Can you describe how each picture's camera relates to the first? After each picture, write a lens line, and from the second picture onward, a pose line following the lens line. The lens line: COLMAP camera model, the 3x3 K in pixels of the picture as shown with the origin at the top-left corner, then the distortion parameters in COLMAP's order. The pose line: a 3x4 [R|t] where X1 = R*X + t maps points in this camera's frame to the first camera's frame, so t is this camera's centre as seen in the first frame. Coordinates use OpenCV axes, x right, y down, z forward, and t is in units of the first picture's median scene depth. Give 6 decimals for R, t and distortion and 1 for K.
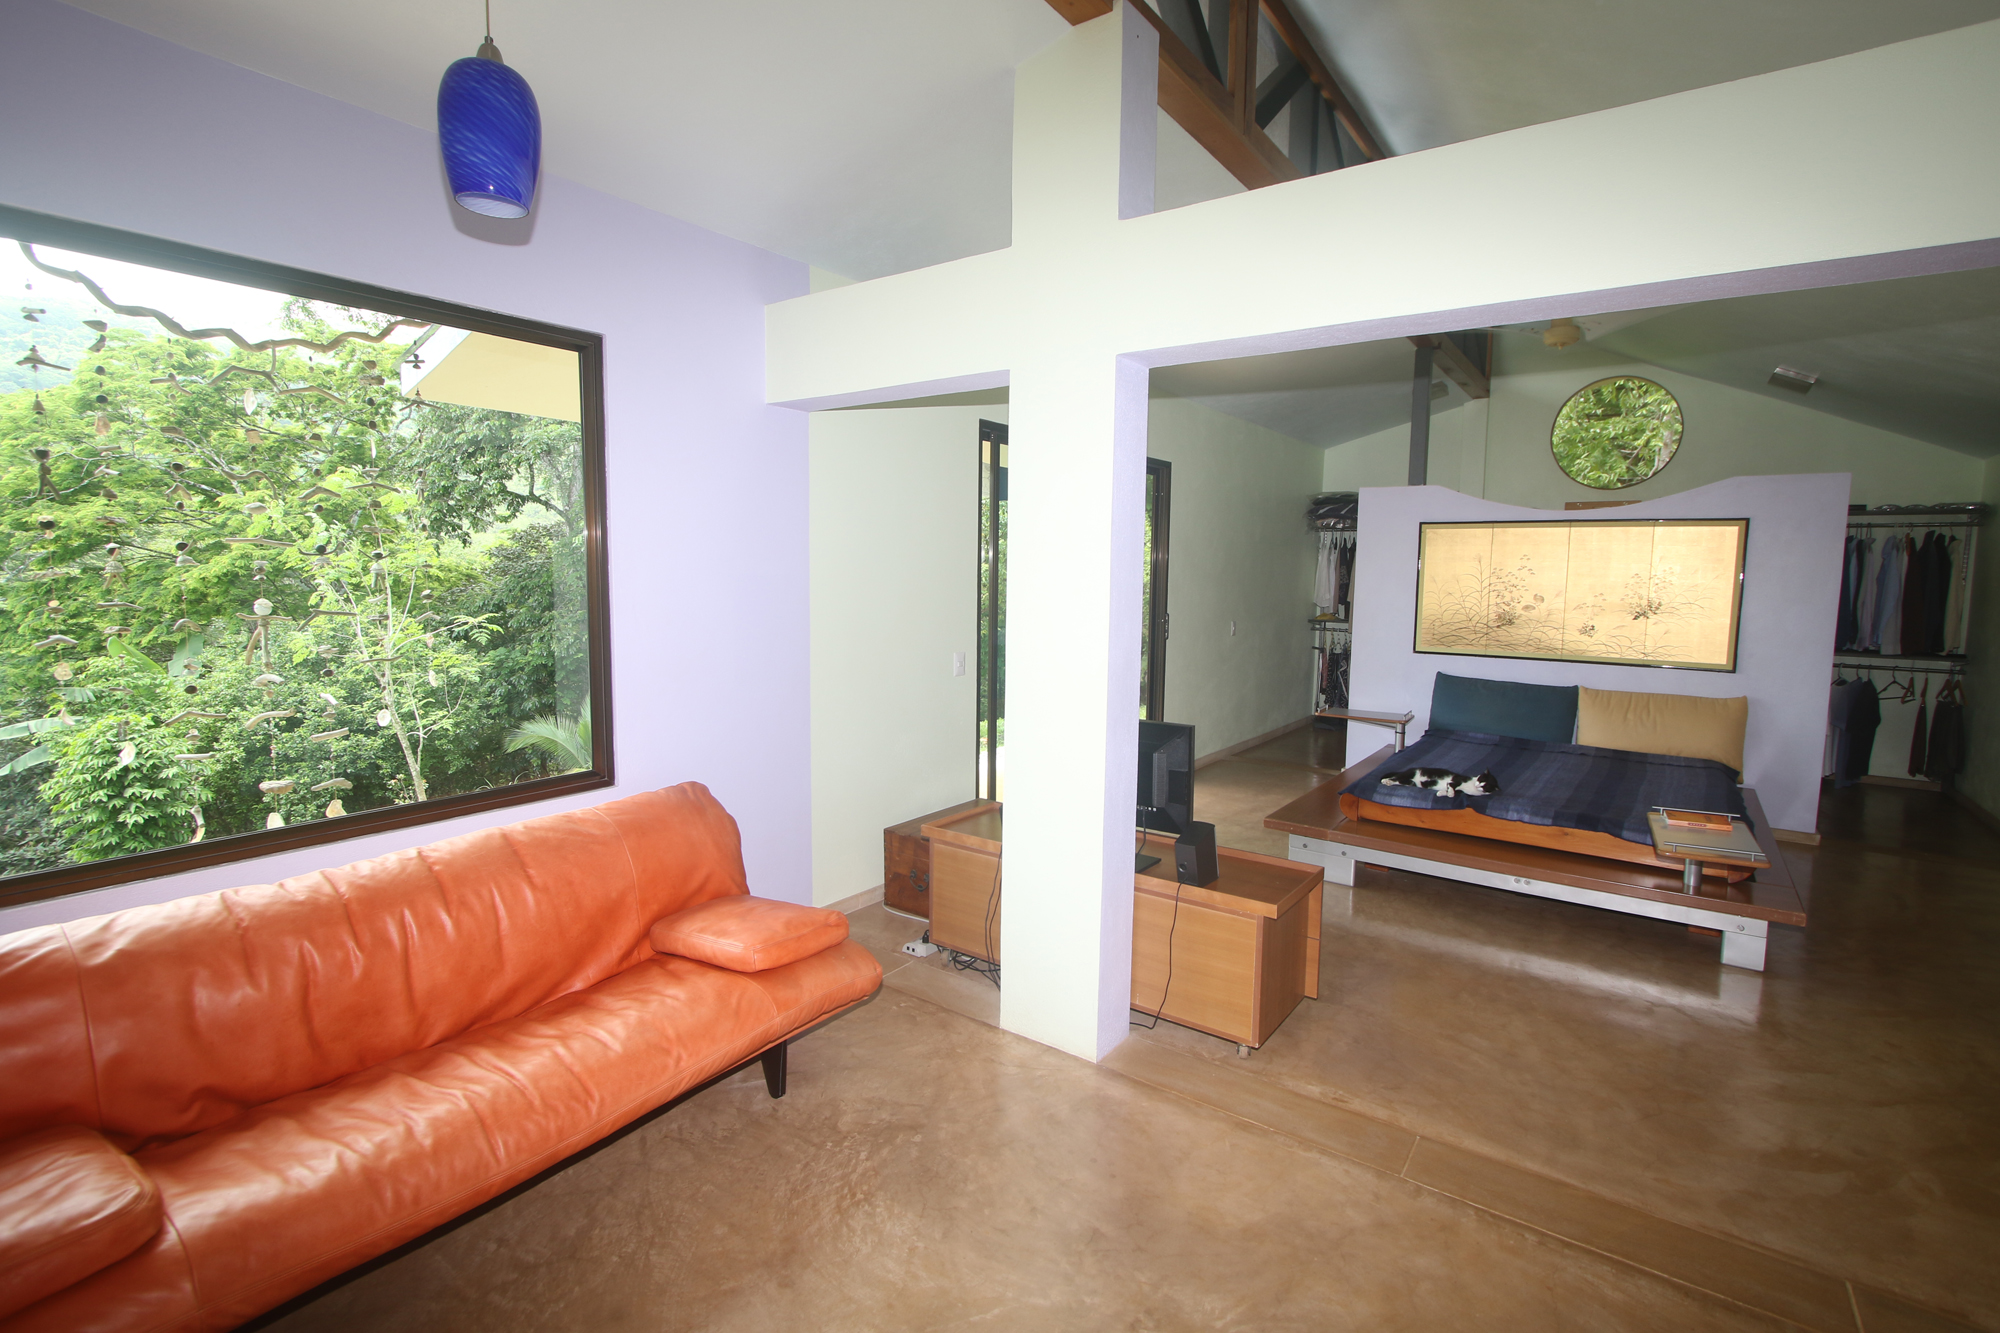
lens RADIAL K [[915.1, 0, 996.6], [0, 915.1, 659.1], [0, 0, 1]] dist [-0.009063, -0.000403]
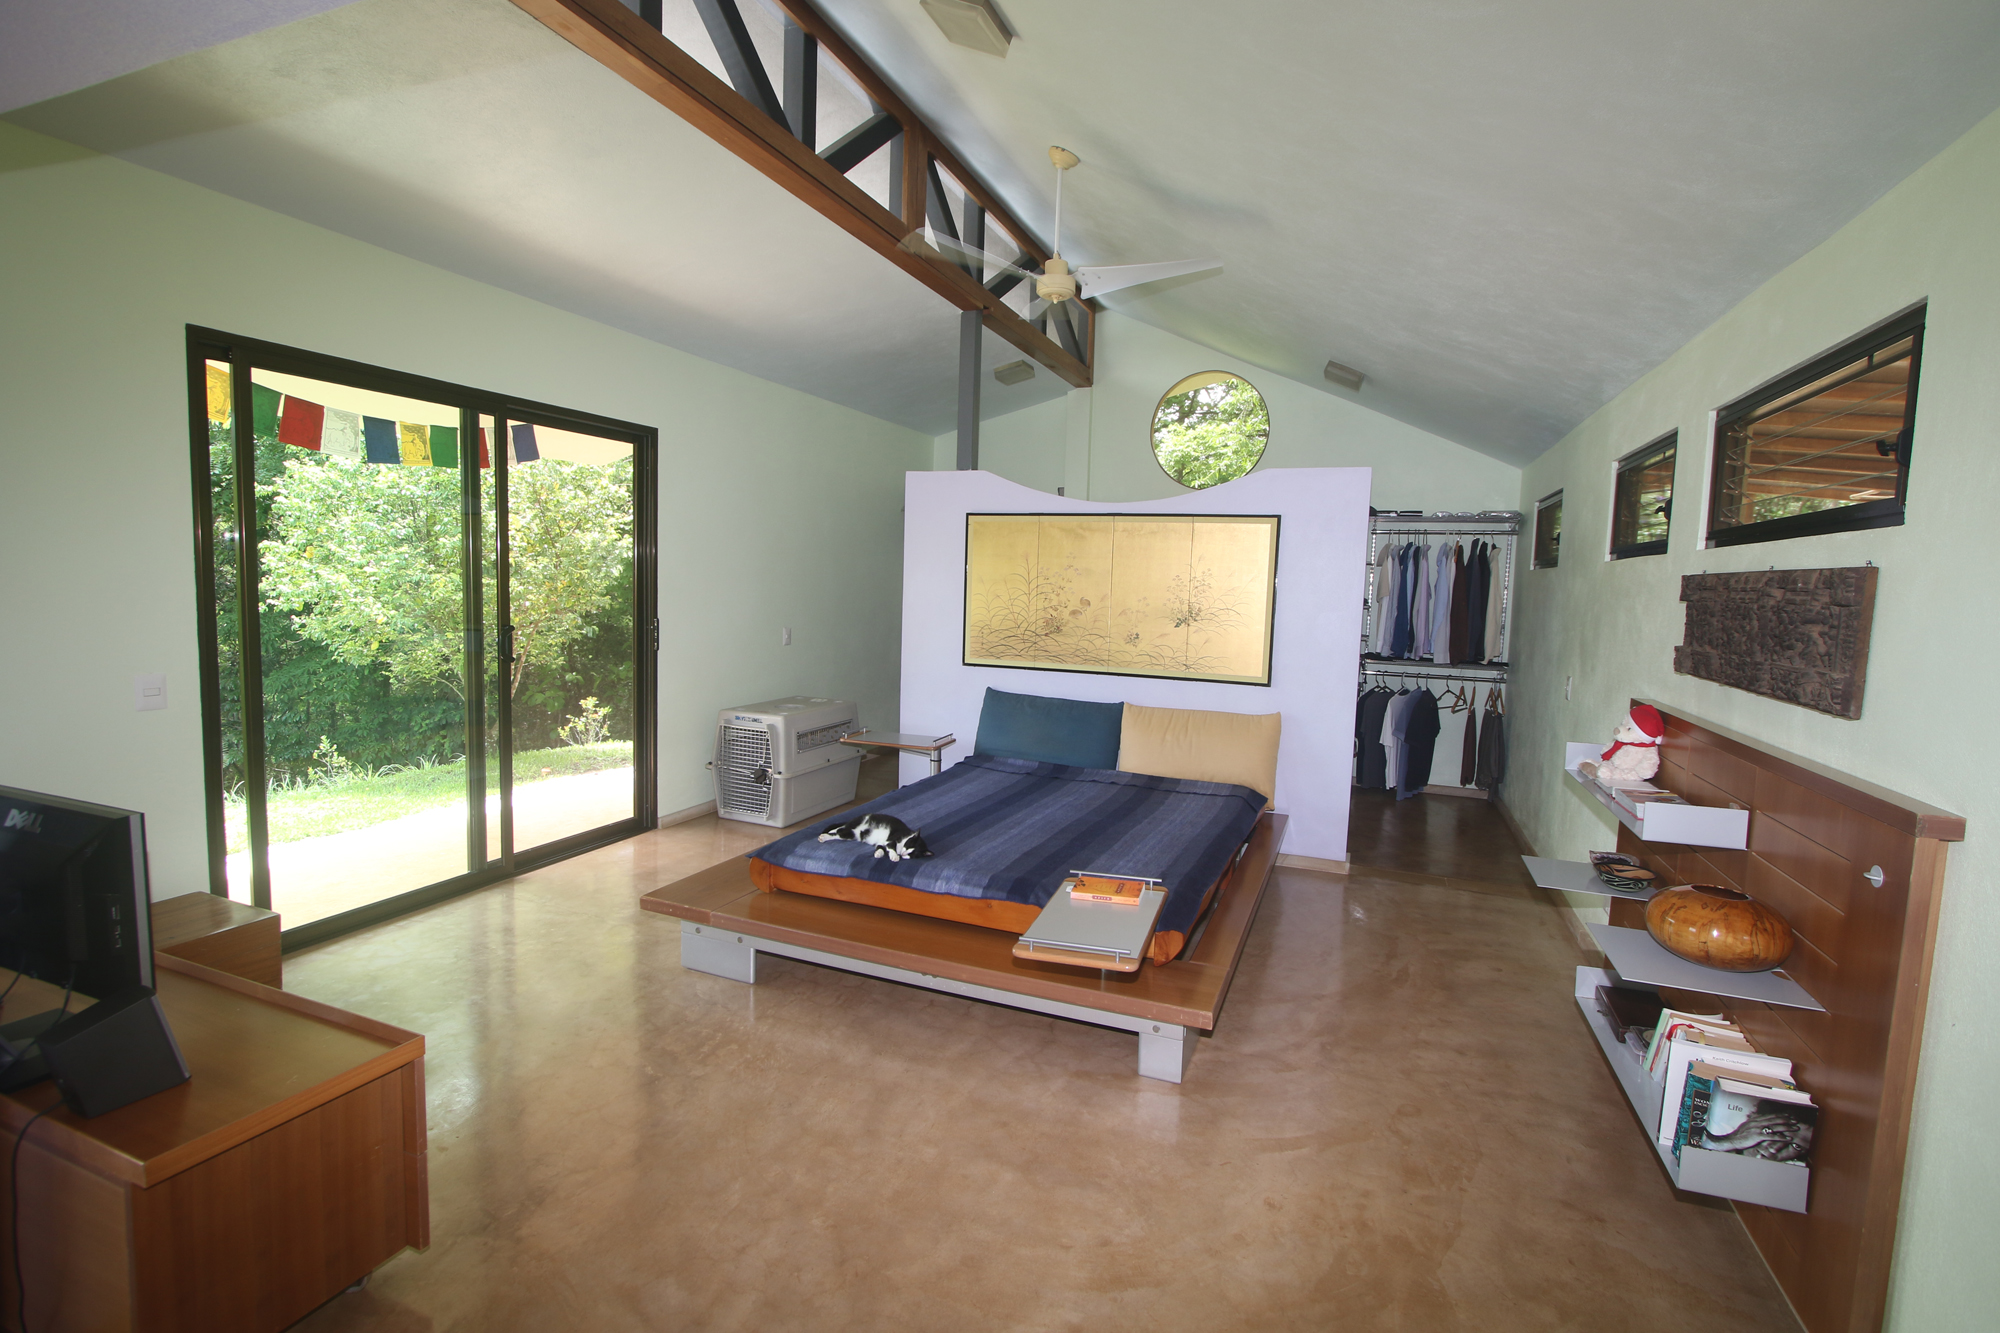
lens RADIAL K [[915.1, 0, 1004.9], [0, 915.1, 666.3], [0, 0, 1]] dist [-0.009063, -0.000403]
pose [[0.968736, -0.006616, 0.248005, 0.287038], [0.006203, 0.999978, 0.002448, -0.007594], [-0.248015, -0.000833, 0.968756, 0.160907]]
